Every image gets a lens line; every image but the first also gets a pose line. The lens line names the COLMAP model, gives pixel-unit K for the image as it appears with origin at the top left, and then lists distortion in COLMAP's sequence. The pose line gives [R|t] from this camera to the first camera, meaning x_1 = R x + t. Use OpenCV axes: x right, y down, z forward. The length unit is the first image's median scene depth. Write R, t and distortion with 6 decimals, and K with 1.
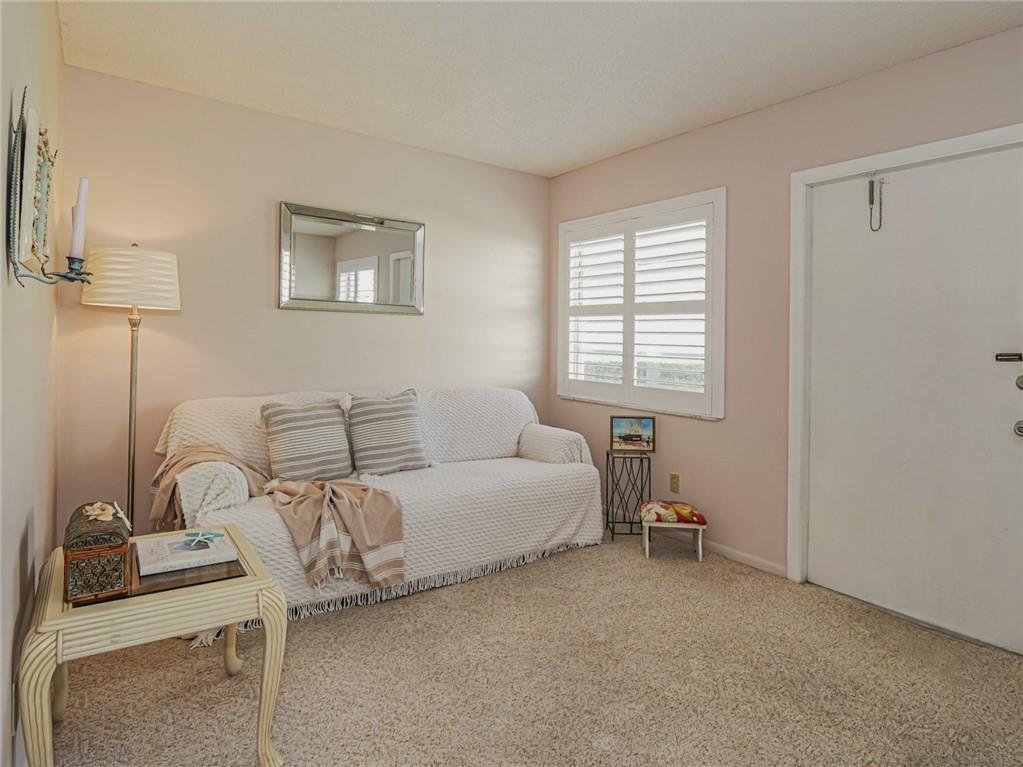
lens RADIAL K [[578.2, 0, 511.1], [0, 578.2, 337.6], [0, 0, 1]] dist [-0.002430, -0.008495]
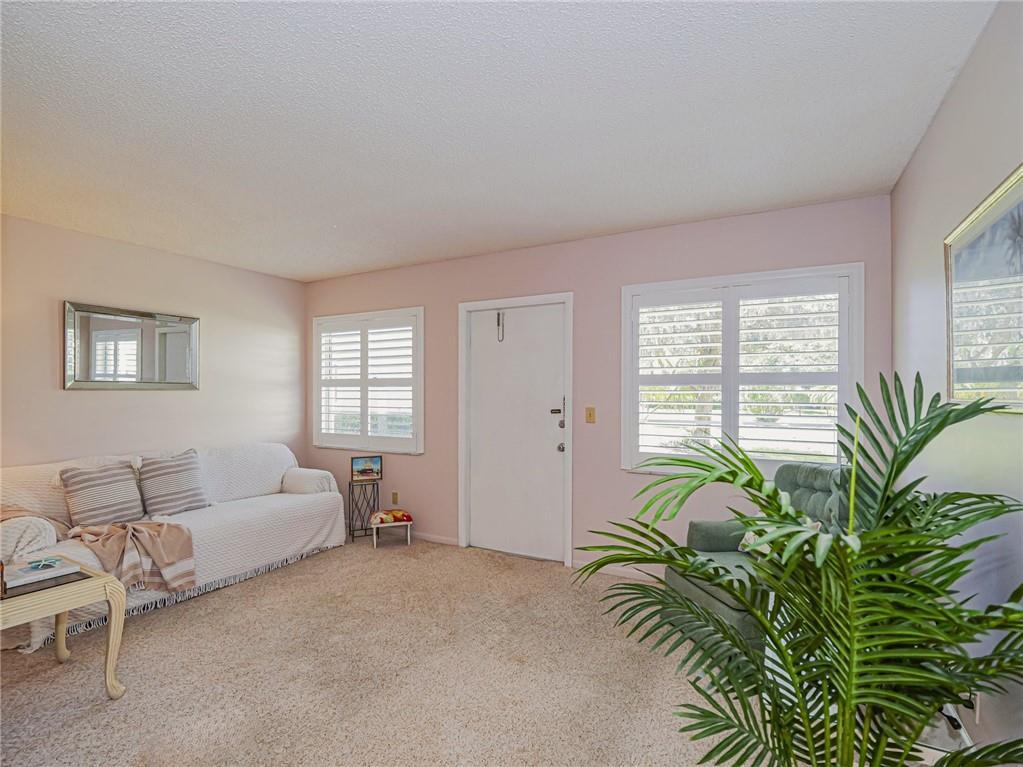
lens RADIAL K [[497.1, 0, 511.2], [0, 497.1, 376.4], [0, 0, 1]] dist [-0.012815, -0.000821]
pose [[0.902051, -0.010564, 0.431501, -0.001518], [0.020763, 0.999605, -0.018933, -0.043651], [-0.431131, 0.026038, 0.901914, -0.366058]]
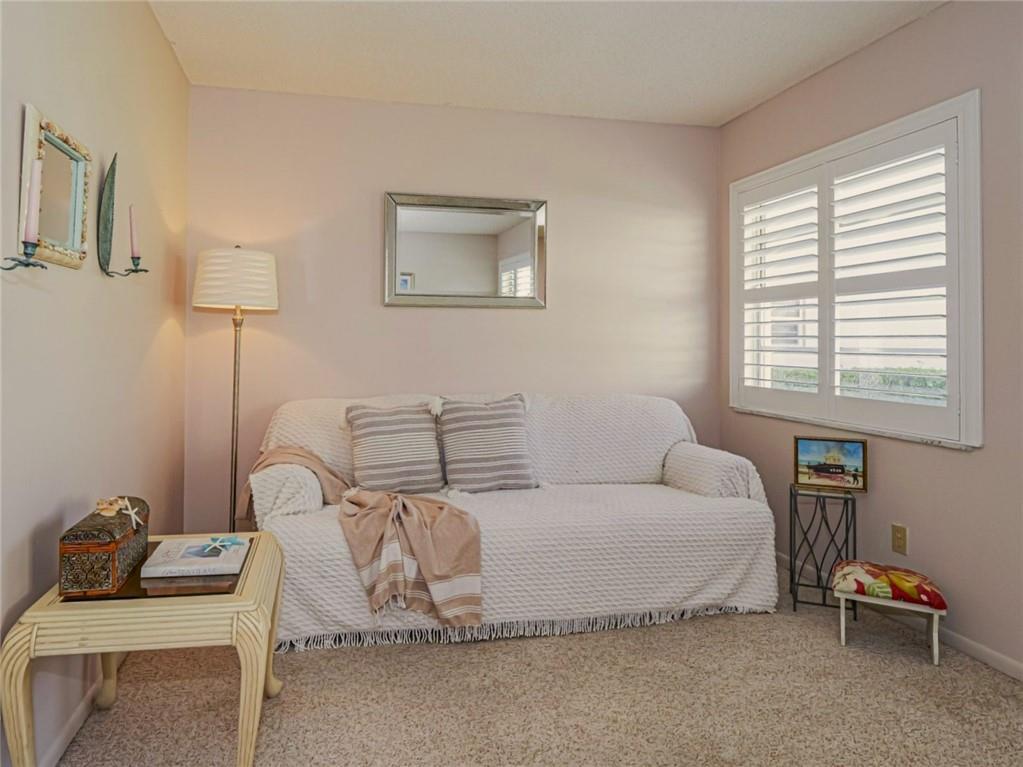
lens RADIAL K [[622.7, 0, 448.9], [0, 622.7, 340.0], [0, 0, 1]] dist [-0.006561, -0.008103]
pose [[0.908046, -0.019434, -0.418420, 0.128245], [0.016420, 0.999807, -0.010801, 0.019824], [0.418549, 0.002938, 0.908190, 0.138849]]
